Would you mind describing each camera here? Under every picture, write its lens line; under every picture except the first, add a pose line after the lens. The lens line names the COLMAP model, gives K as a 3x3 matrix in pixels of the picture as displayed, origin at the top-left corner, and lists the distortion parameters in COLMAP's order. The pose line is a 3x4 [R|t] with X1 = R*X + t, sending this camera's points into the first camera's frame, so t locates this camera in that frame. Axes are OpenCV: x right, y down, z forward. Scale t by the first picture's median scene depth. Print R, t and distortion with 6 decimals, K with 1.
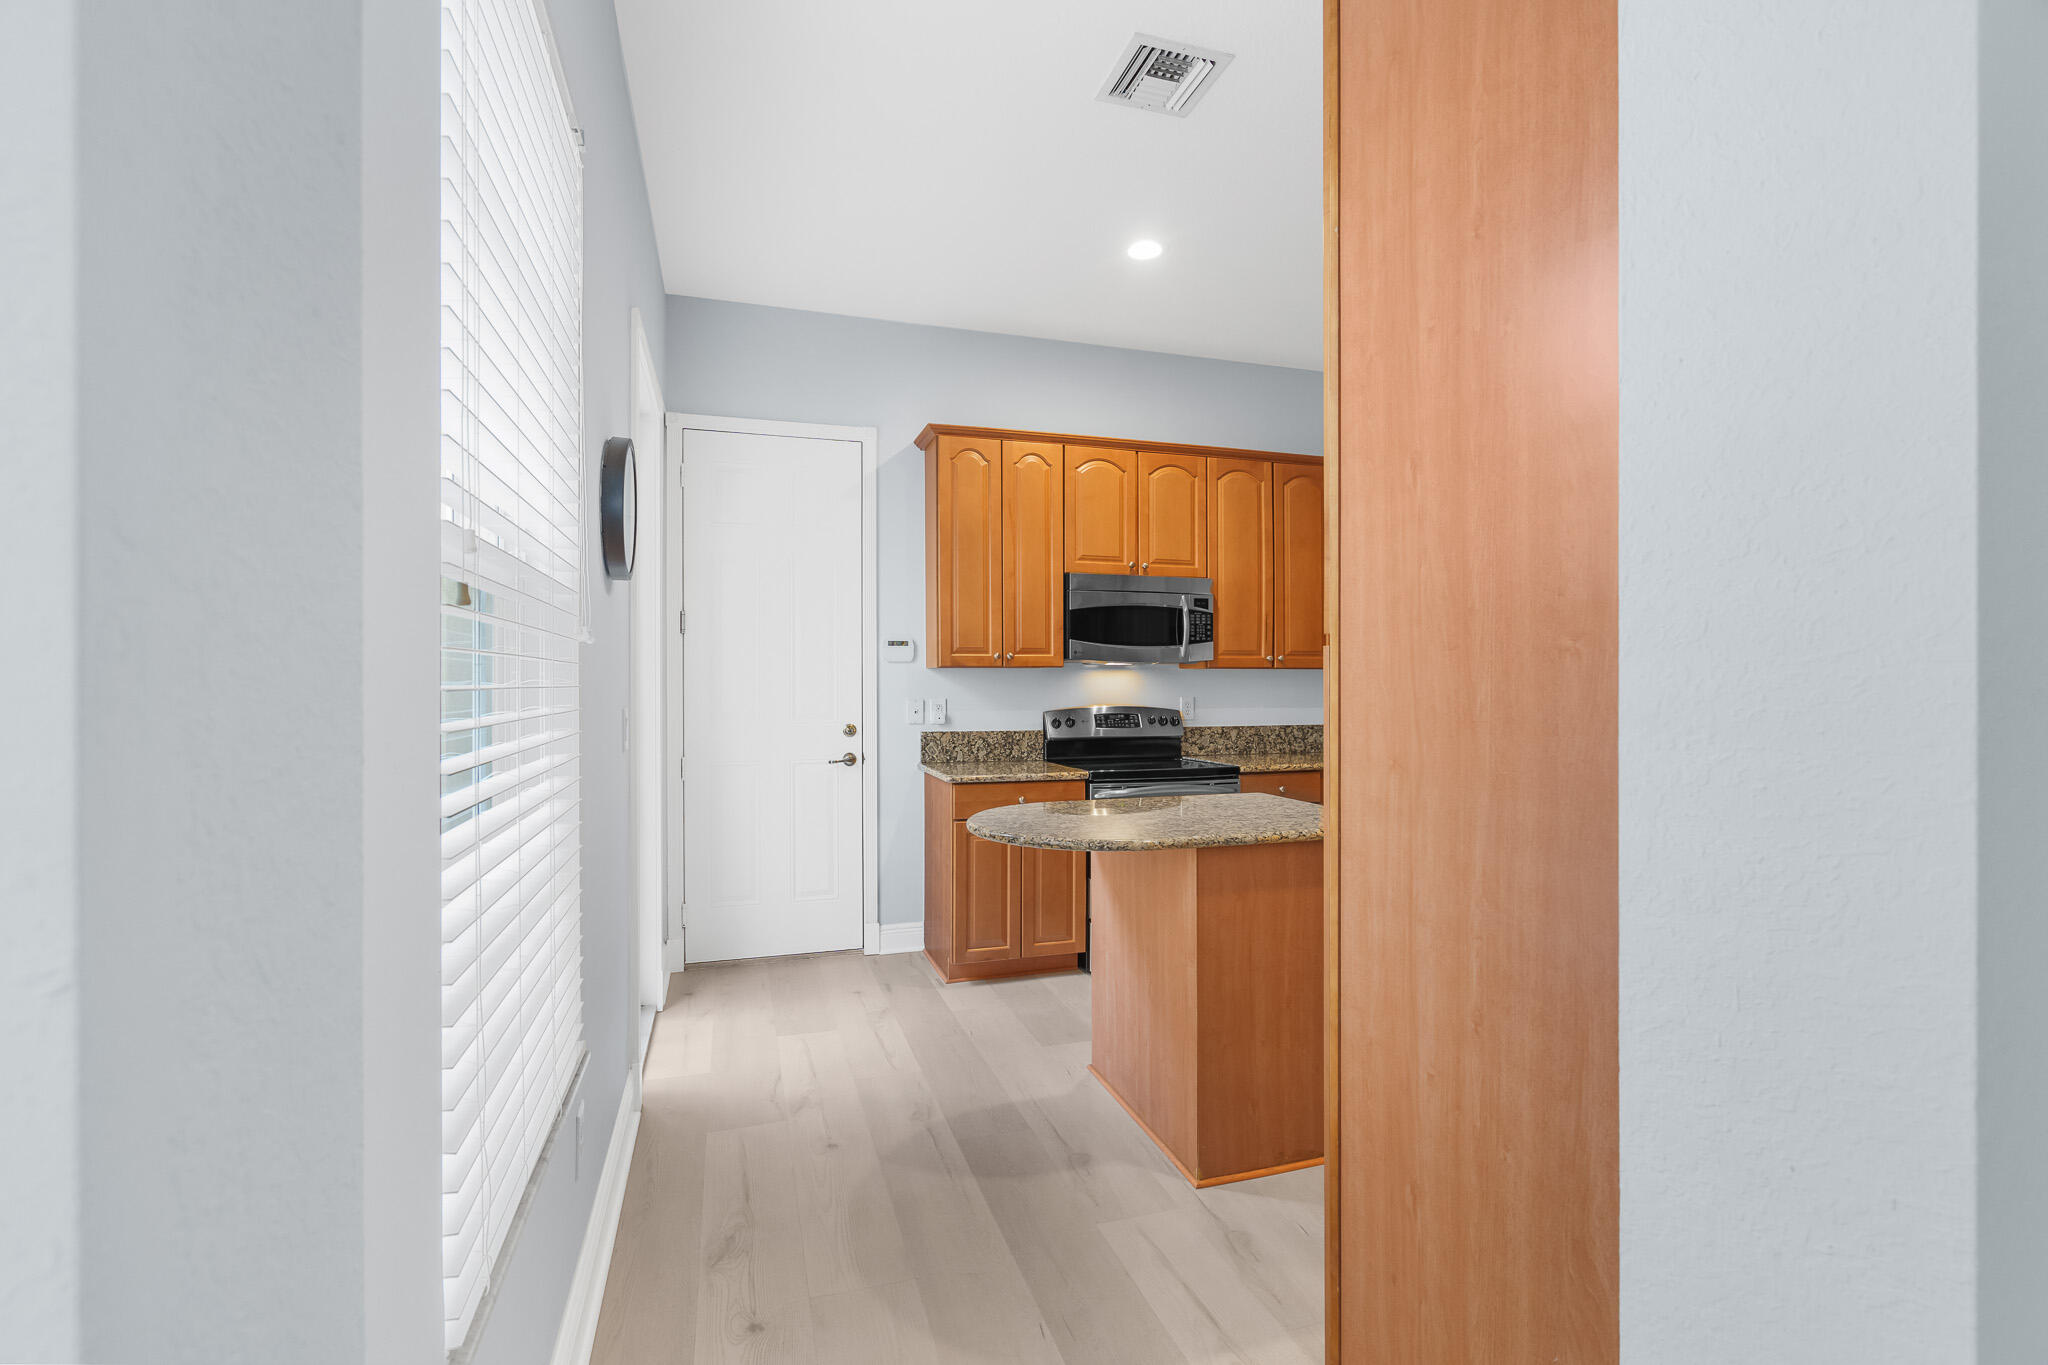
lens RADIAL K [[920.0, 0, 1022.9], [0, 920.0, 681.1], [0, 0, 1]] dist [0.000304, -0.000298]
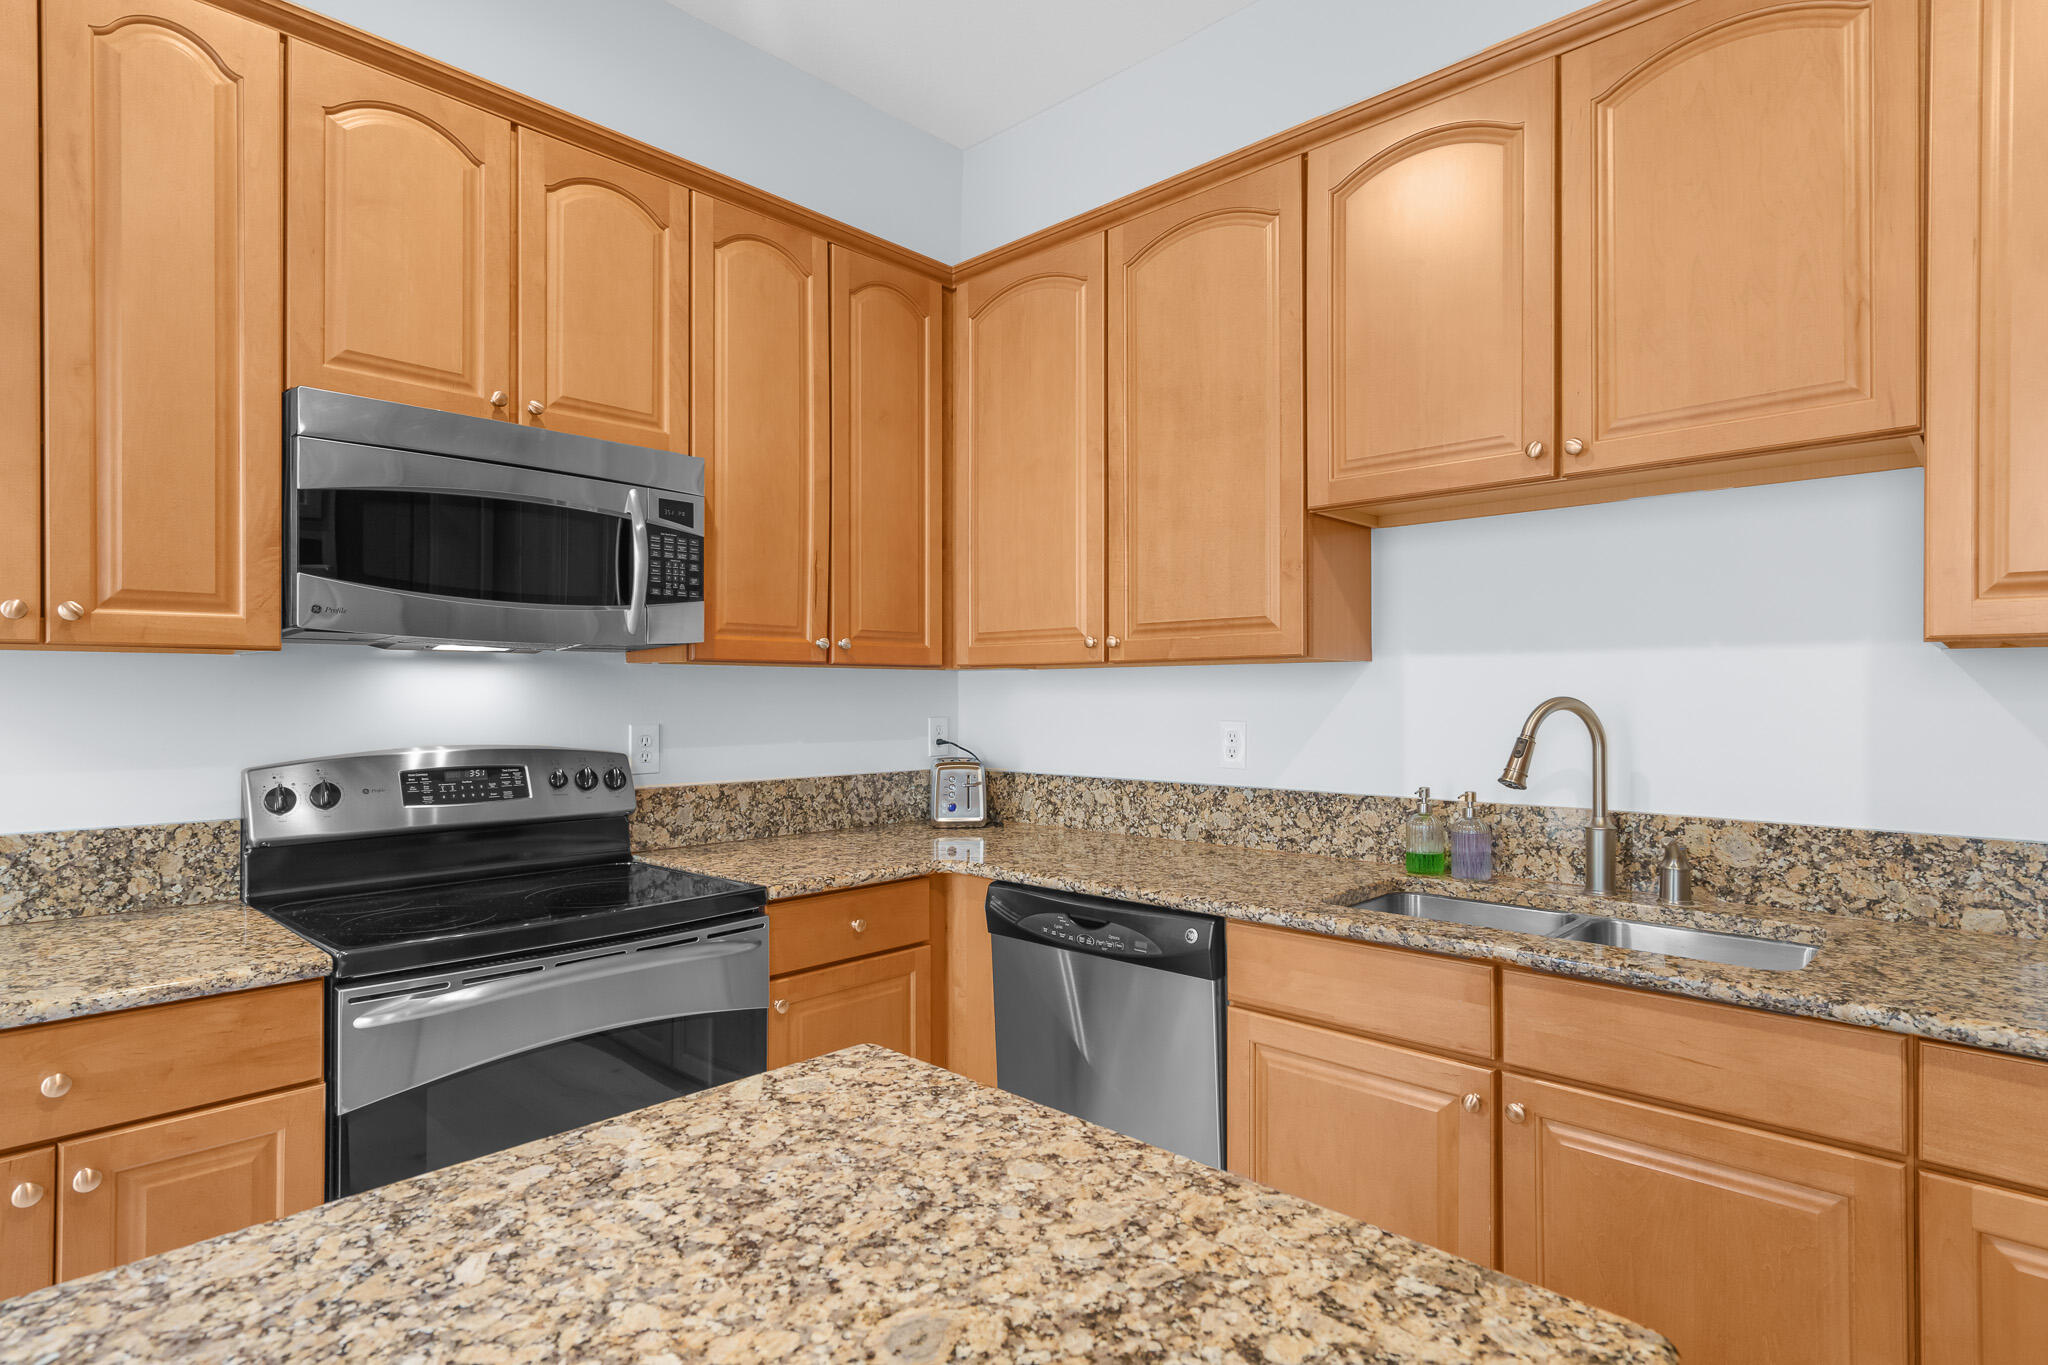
lens RADIAL K [[1065.7, 0, 1027.5], [0, 1065.7, 686.1], [0, 0, 1]] dist [0.006280, 0.000918]
pose [[0.872571, 0.004880, 0.488462, 0.093075], [-0.002210, 0.999979, -0.006042, 0.000854], [-0.488481, 0.004193, 0.872564, 0.481387]]
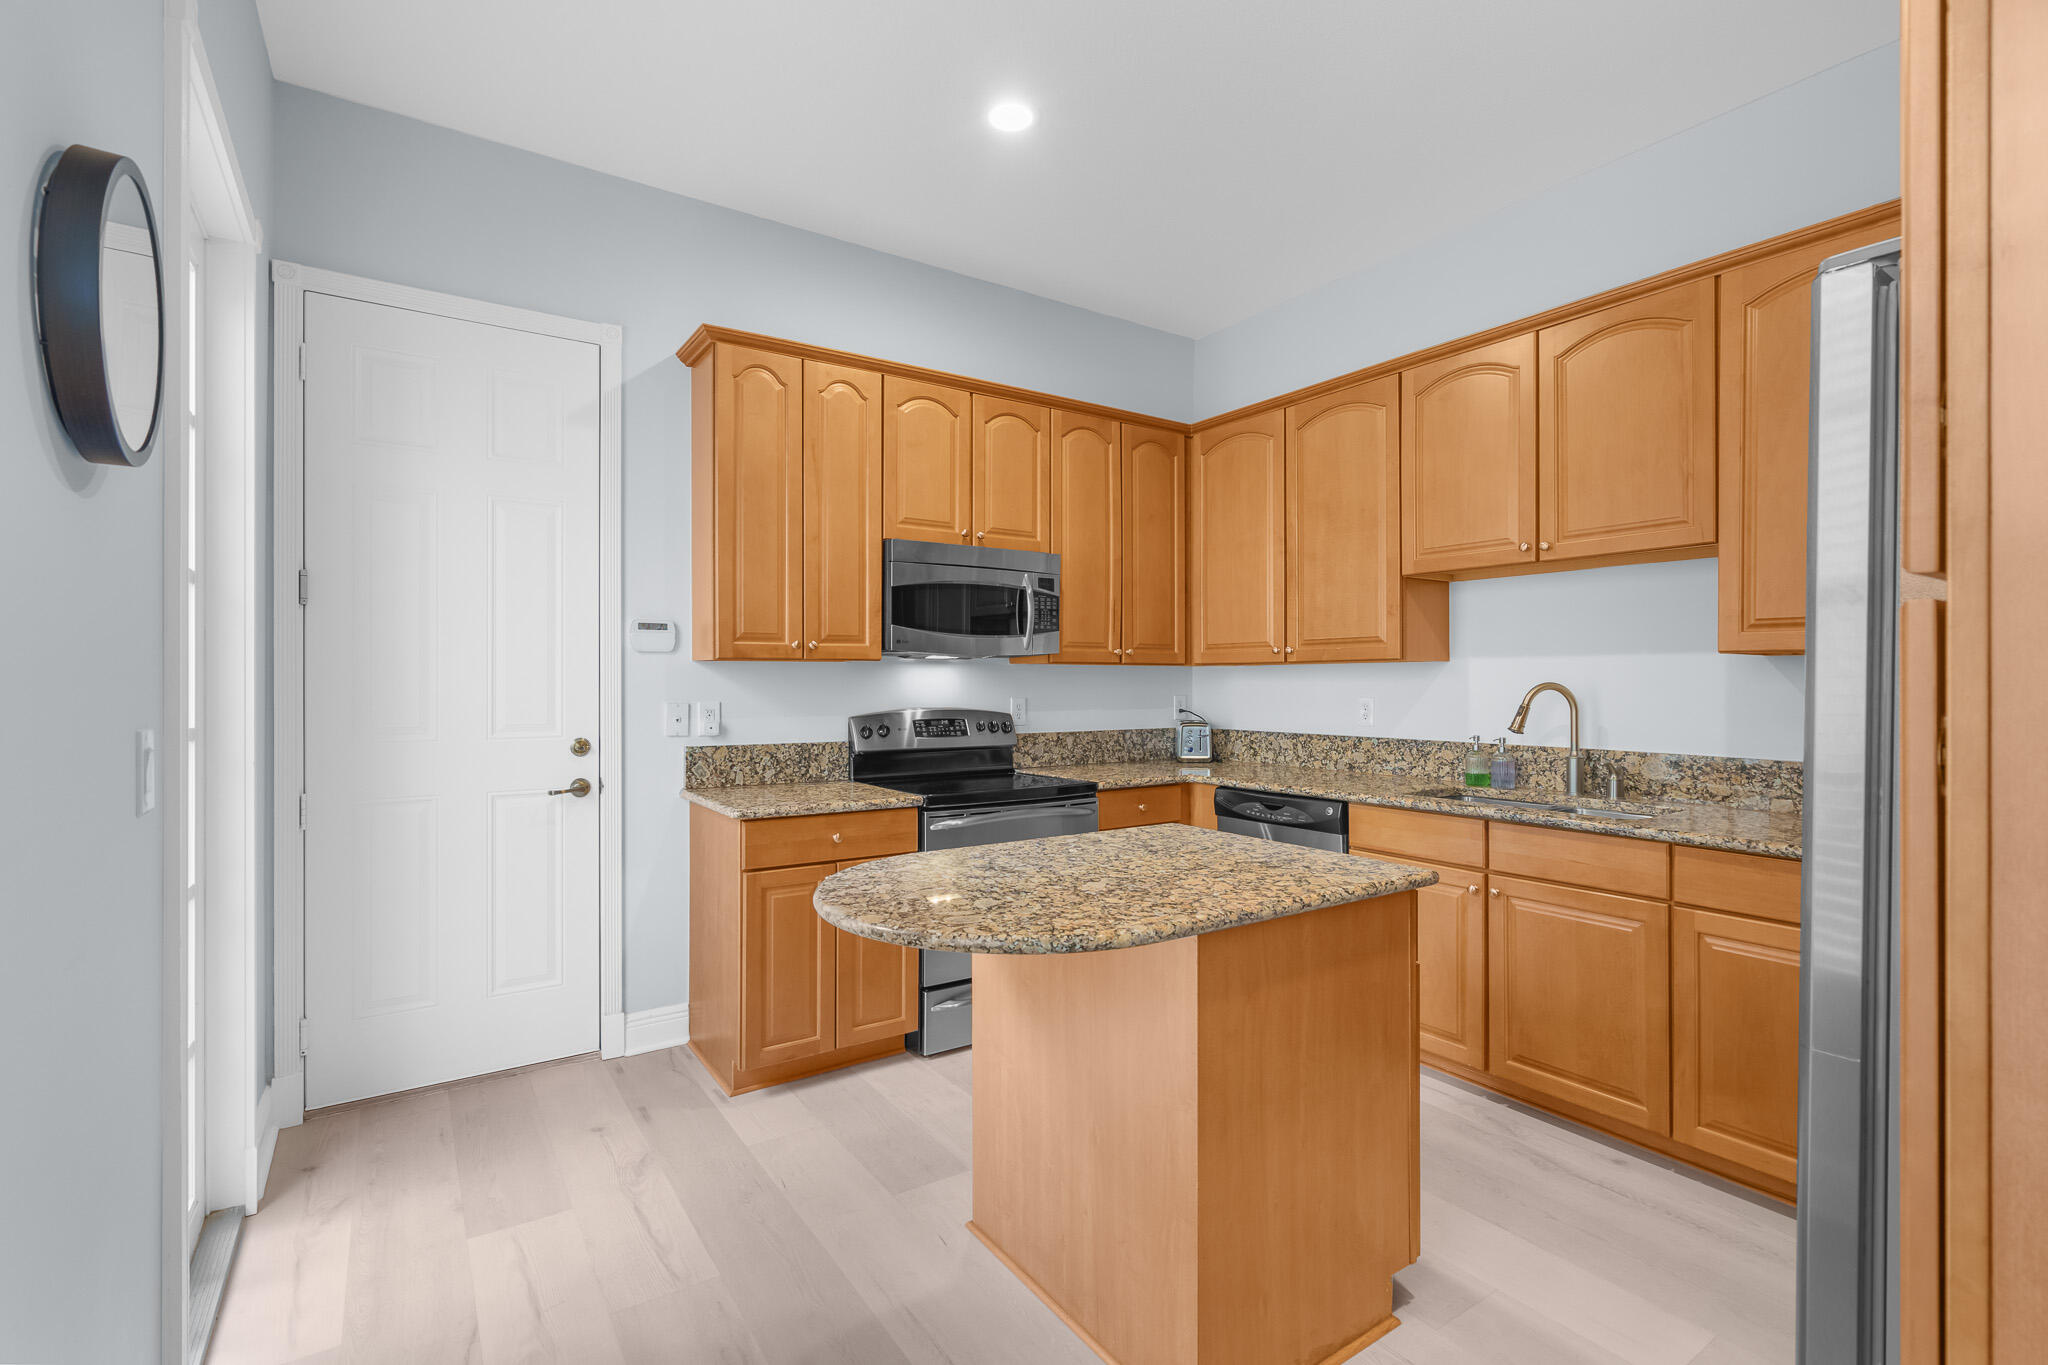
lens RADIAL K [[931.0, 0, 1020.3], [0, 931.0, 676.7], [0, 0, 1]] dist [0.000935, 0.000812]
pose [[0.959769, 0.002285, 0.280783, -0.063033], [-0.001624, 0.999995, -0.002586, 0.000317], [-0.280787, 0.002026, 0.959768, 0.209212]]
